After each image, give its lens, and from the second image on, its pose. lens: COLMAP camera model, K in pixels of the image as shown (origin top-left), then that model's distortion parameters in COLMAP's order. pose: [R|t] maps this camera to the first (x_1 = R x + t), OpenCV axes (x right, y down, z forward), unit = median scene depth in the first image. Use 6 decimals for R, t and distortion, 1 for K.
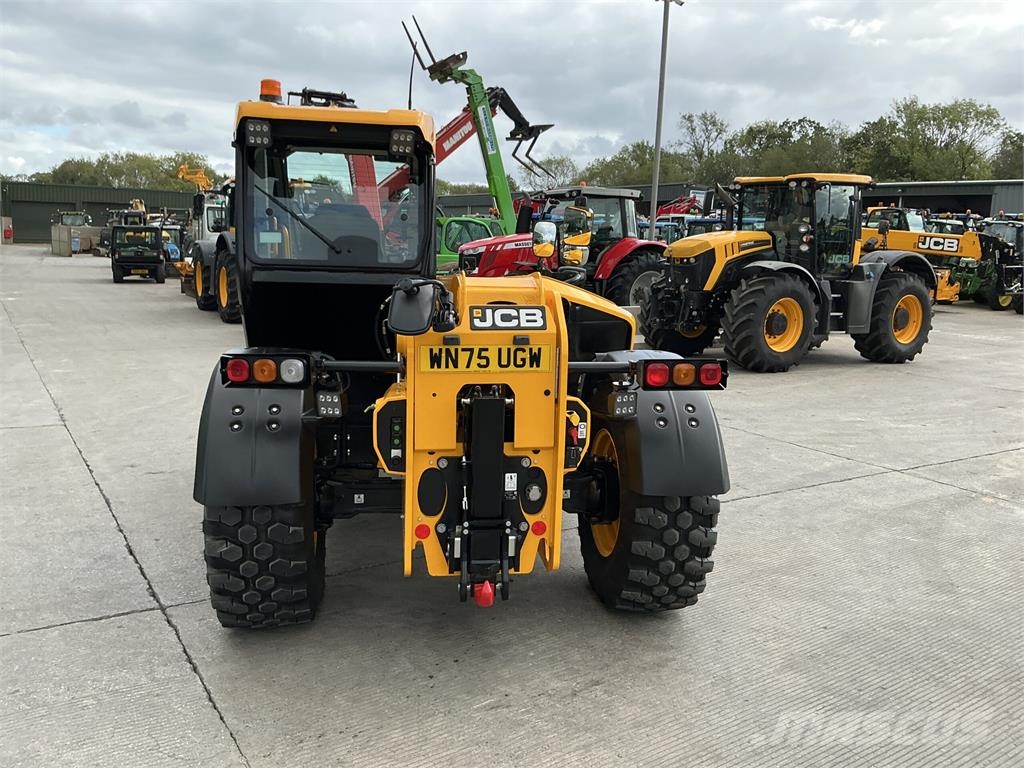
lens RADIAL K [[844.1, 0, 512.0], [0, 844.1, 384.0], [0, 0, 1]] dist [0.179410, -0.389242]
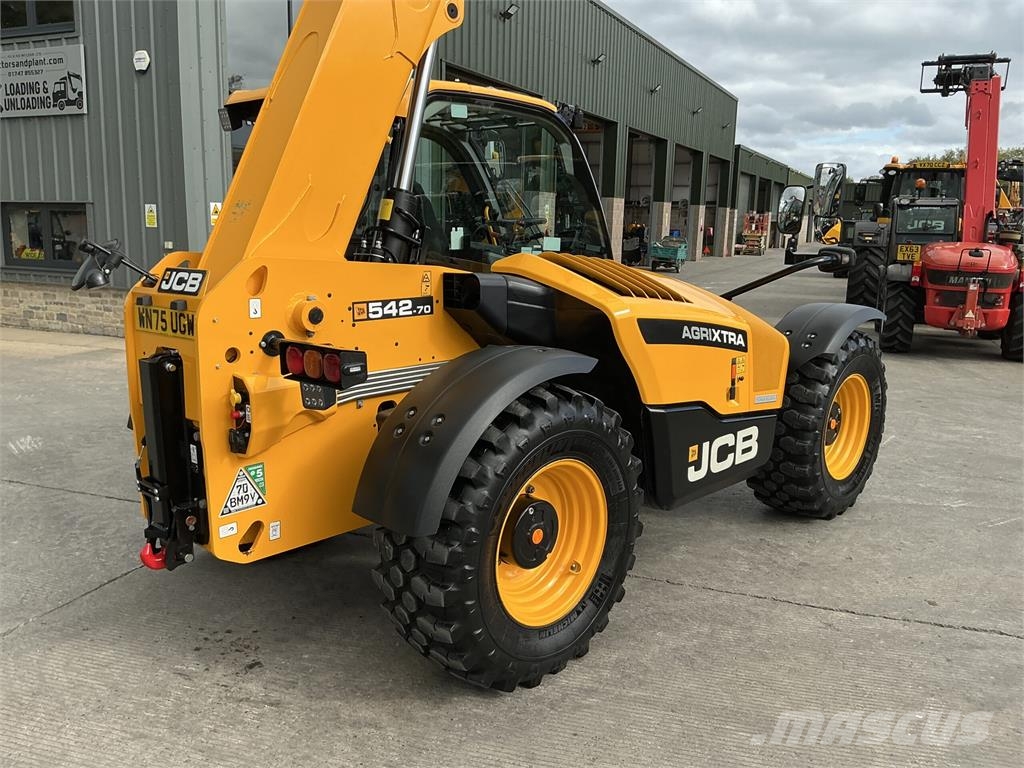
lens RADIAL K [[849.1, 0, 512.0], [0, 849.1, 384.0], [0, 0, 1]] dist [0.129093, -0.270363]
pose [[0.617374, 0.124433, -0.776766, 0.640093], [-0.123517, 0.990496, 0.060500, -0.043671], [0.776912, 0.058593, 0.626877, 0.438447]]
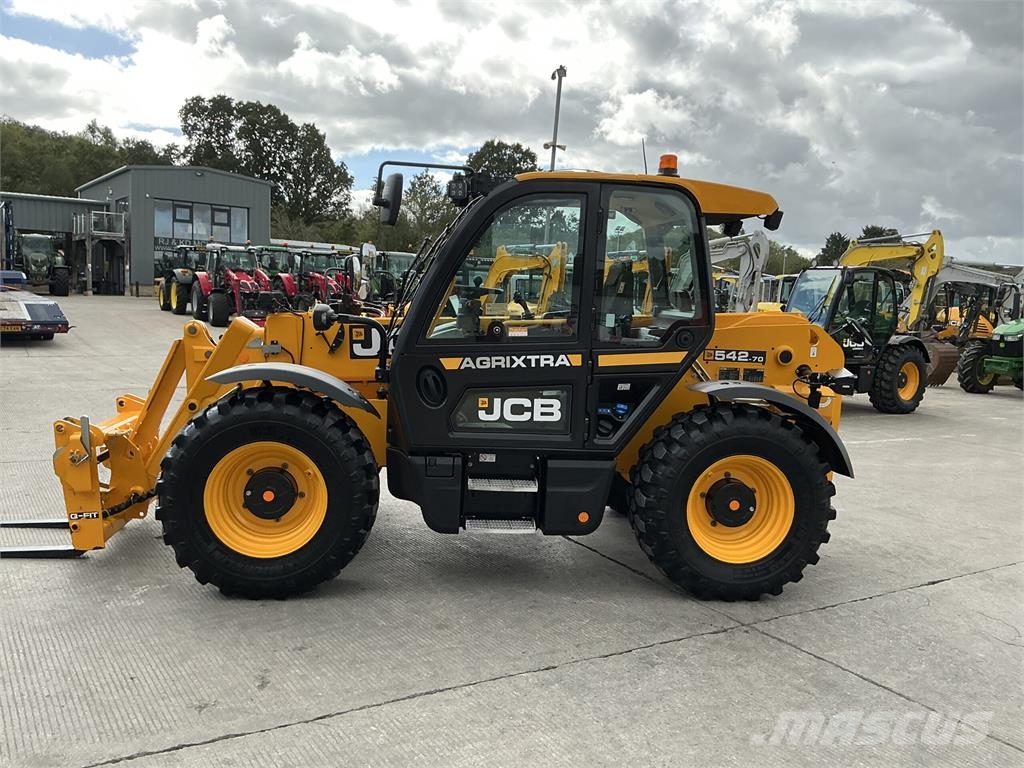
lens RADIAL K [[849.1, 0, 512.0], [0, 849.1, 384.0], [0, 0, 1]] dist [0.129093, -0.270363]
pose [[0.025672, -0.132660, 0.990829, -1.244187], [0.122511, 0.984102, 0.128585, -0.193383], [-0.992135, 0.118086, 0.041516, 1.019727]]
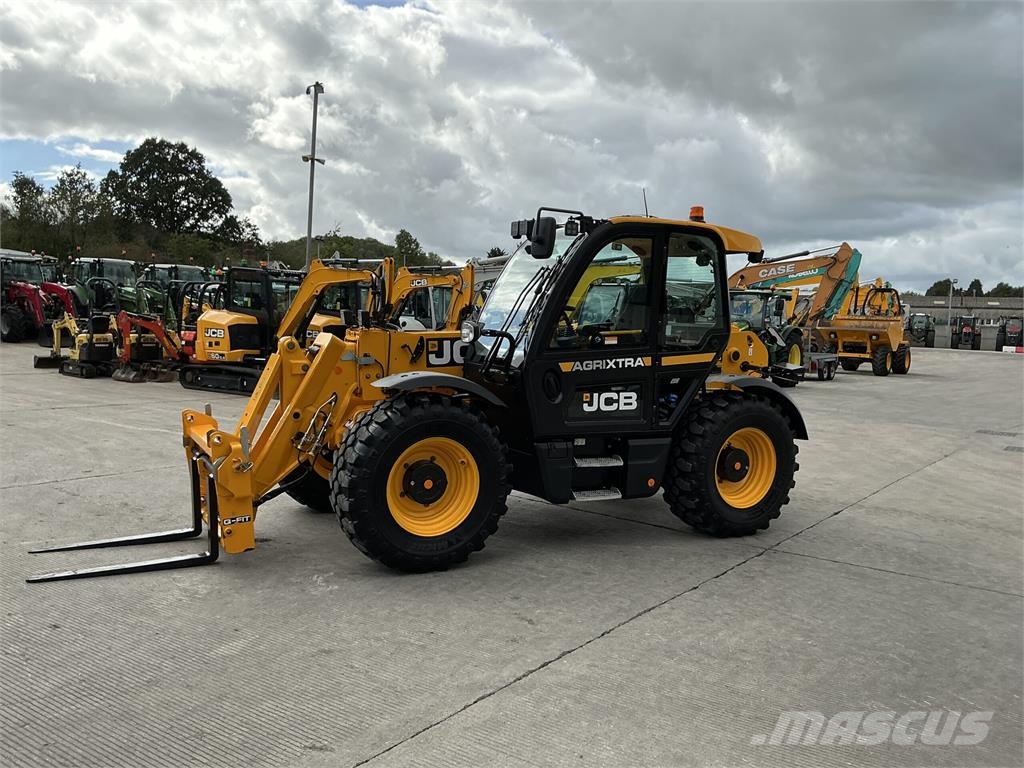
lens RADIAL K [[859.0, 0, 512.0], [0, 859.0, 384.0], [0, 0, 1]] dist [0.120566, -0.254546]
pose [[-0.354056, -0.114382, 0.928203, -1.391898], [0.107702, 0.980903, 0.161958, -0.280560], [-0.929002, 0.157311, -0.334975, 1.594761]]
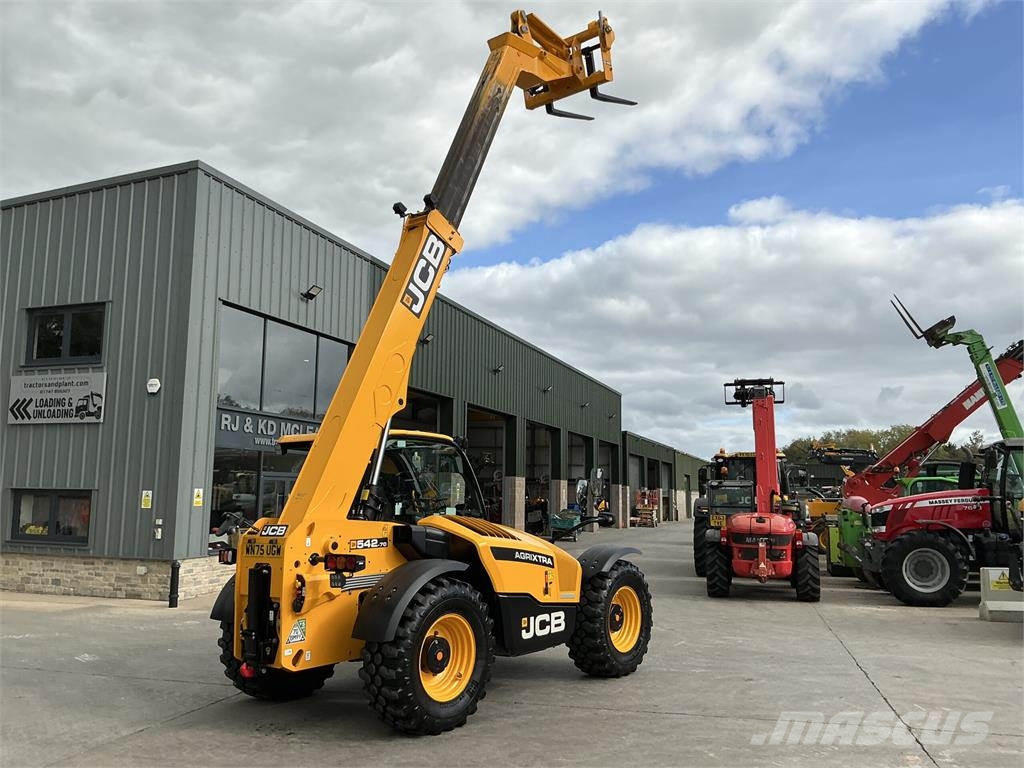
lens RADIAL K [[844.1, 0, 512.0], [0, 844.1, 384.0], [0, 0, 1]] dist [0.179410, -0.389242]
pose [[0.690879, -0.123640, -0.712320, 1.241910], [-0.102382, 0.958607, -0.265689, 0.048470], [0.715685, 0.256488, 0.649622, -0.025893]]
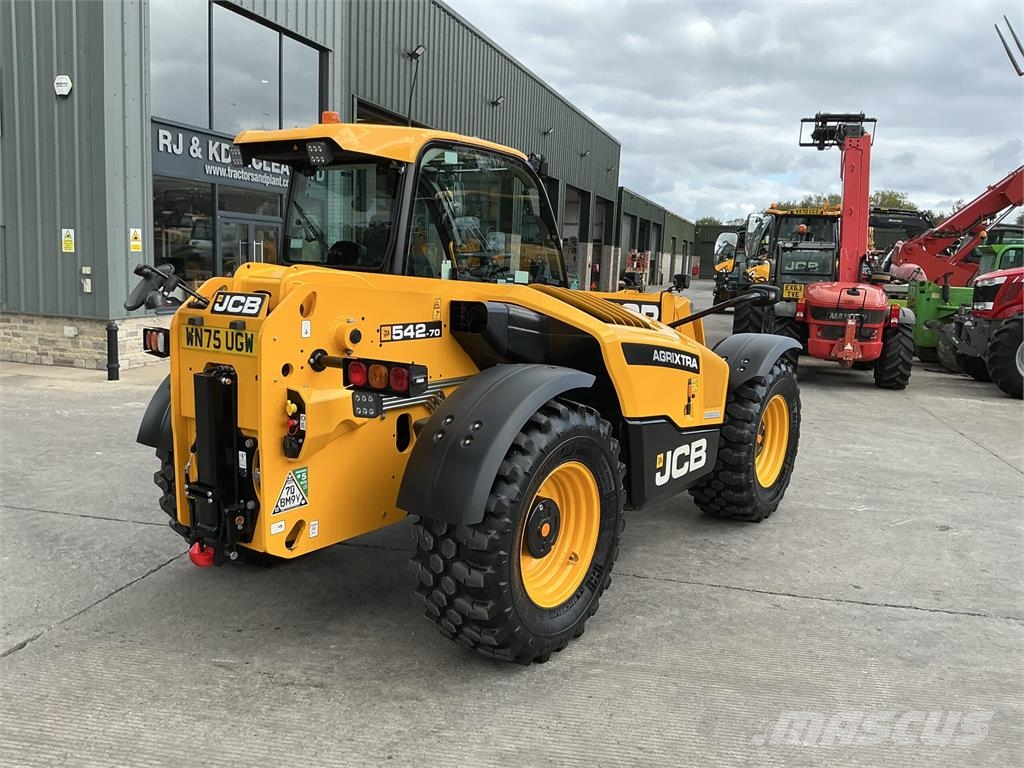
lens RADIAL K [[849.1, 0, 512.0], [0, 849.1, 384.0], [0, 0, 1]] dist [0.129093, -0.270363]
pose [[0.718297, 0.096629, -0.688994, 0.641901], [-0.127731, 0.991791, 0.005932, -0.018464], [0.683911, 0.083744, 0.724743, 0.293015]]
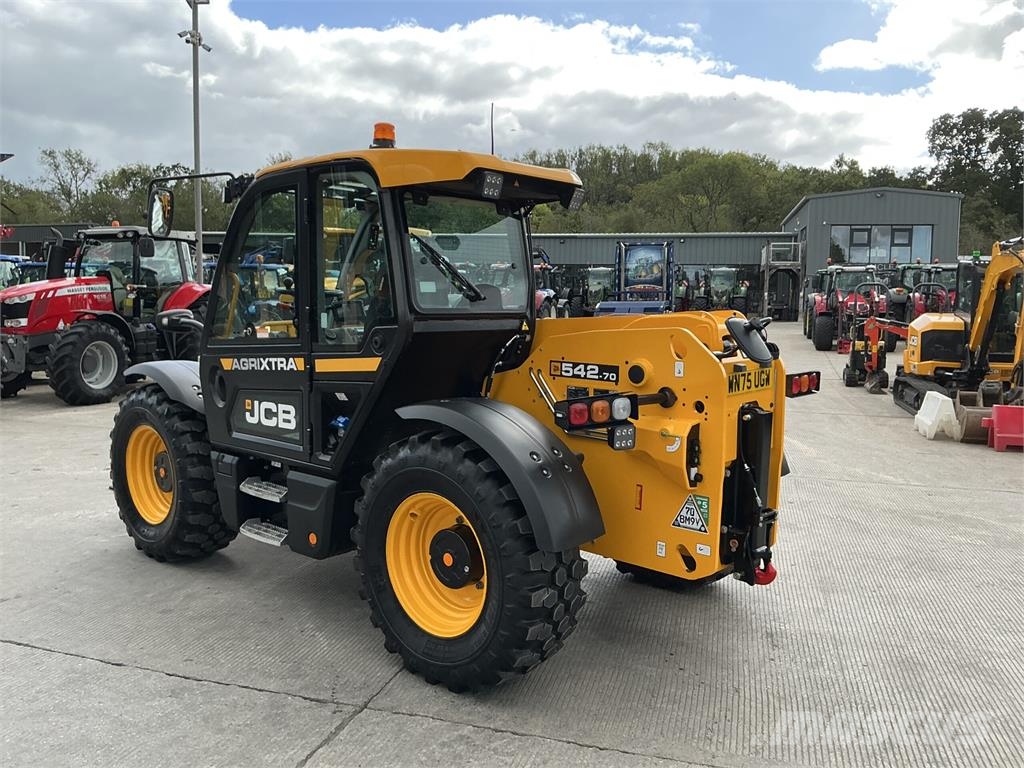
lens RADIAL K [[849.1, 0, 512.0], [0, 849.1, 384.0], [0, 0, 1]] dist [0.129093, -0.270363]
pose [[0.765666, -0.081434, 0.638063, -0.688837], [0.114159, 0.993410, -0.010204, -0.033775], [-0.633027, 0.080654, 0.769917, 0.169011]]
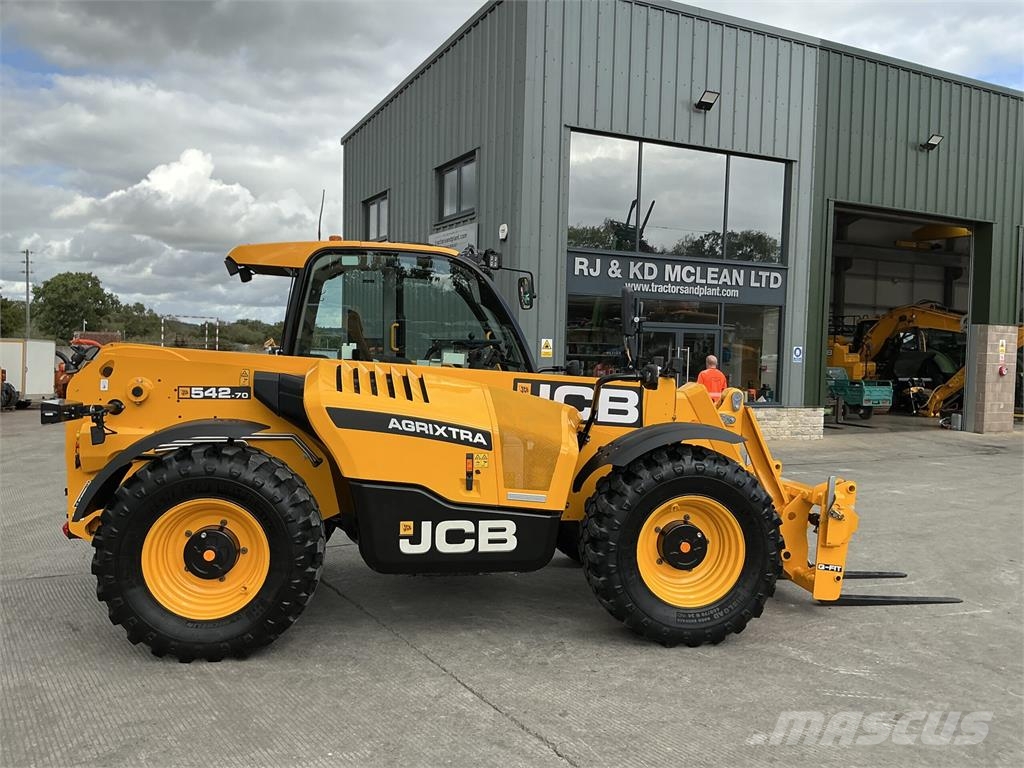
lens RADIAL K [[849.1, 0, 512.0], [0, 849.1, 384.0], [0, 0, 1]] dist [0.129093, -0.270363]
pose [[-0.001888, 0.004119, -0.999990, 1.080837], [-0.186520, 0.982441, 0.004399, -0.135288], [0.982449, 0.186526, -0.001087, 1.168292]]
